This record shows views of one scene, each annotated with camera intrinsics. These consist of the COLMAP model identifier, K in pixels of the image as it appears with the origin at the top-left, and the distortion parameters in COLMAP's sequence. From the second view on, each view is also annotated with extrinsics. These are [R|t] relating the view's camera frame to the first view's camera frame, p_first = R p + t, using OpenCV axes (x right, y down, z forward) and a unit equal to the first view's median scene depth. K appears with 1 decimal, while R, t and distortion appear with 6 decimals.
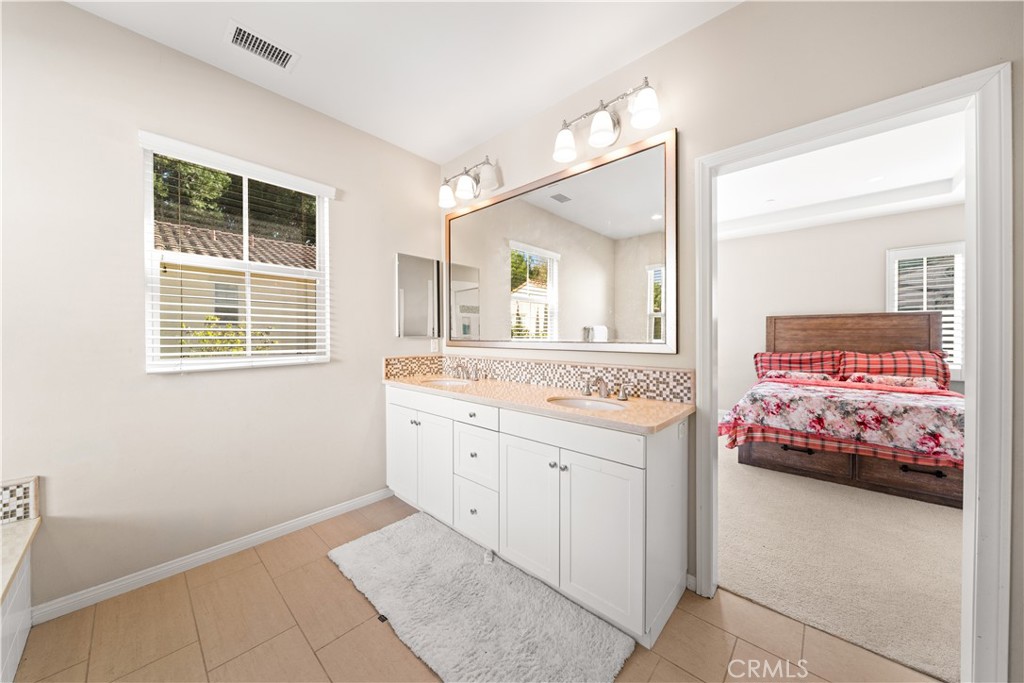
lens RADIAL K [[347.2, 0, 510.4], [0, 347.2, 339.2], [0, 0, 1]] dist [-0.007181, 0.000187]
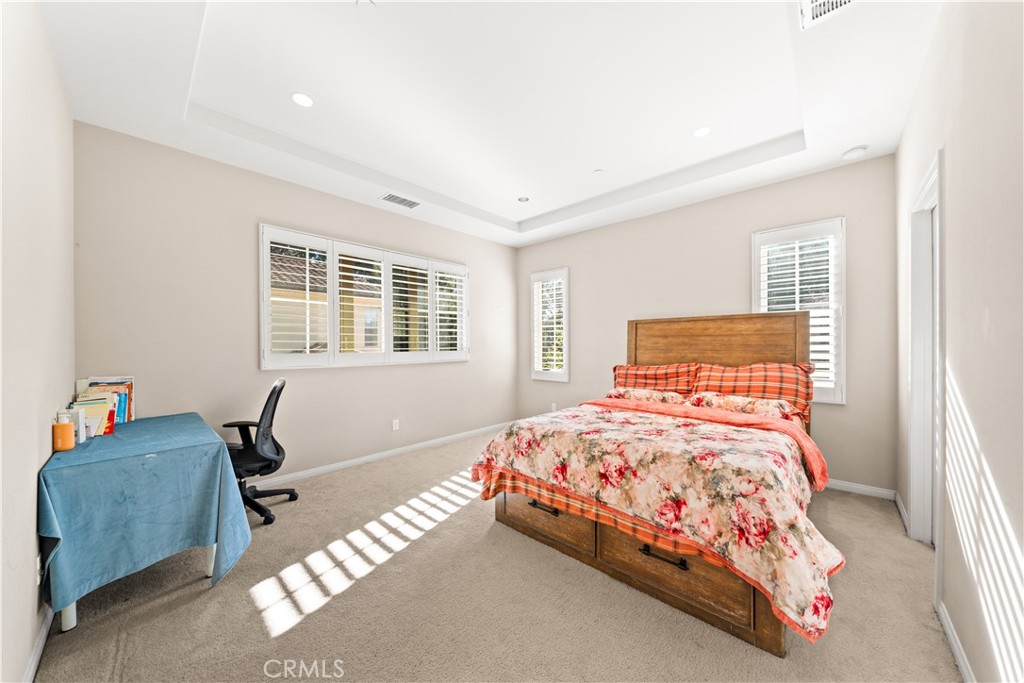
lens RADIAL K [[347.2, 0, 517.2], [0, 347.2, 347.9], [0, 0, 1]] dist [-0.007181, 0.000187]
pose [[0.999975, -0.004051, -0.005860, 0.642031], [0.004040, 0.999990, -0.001925, -0.001137], [0.005868, 0.001901, 0.999981, 0.246772]]
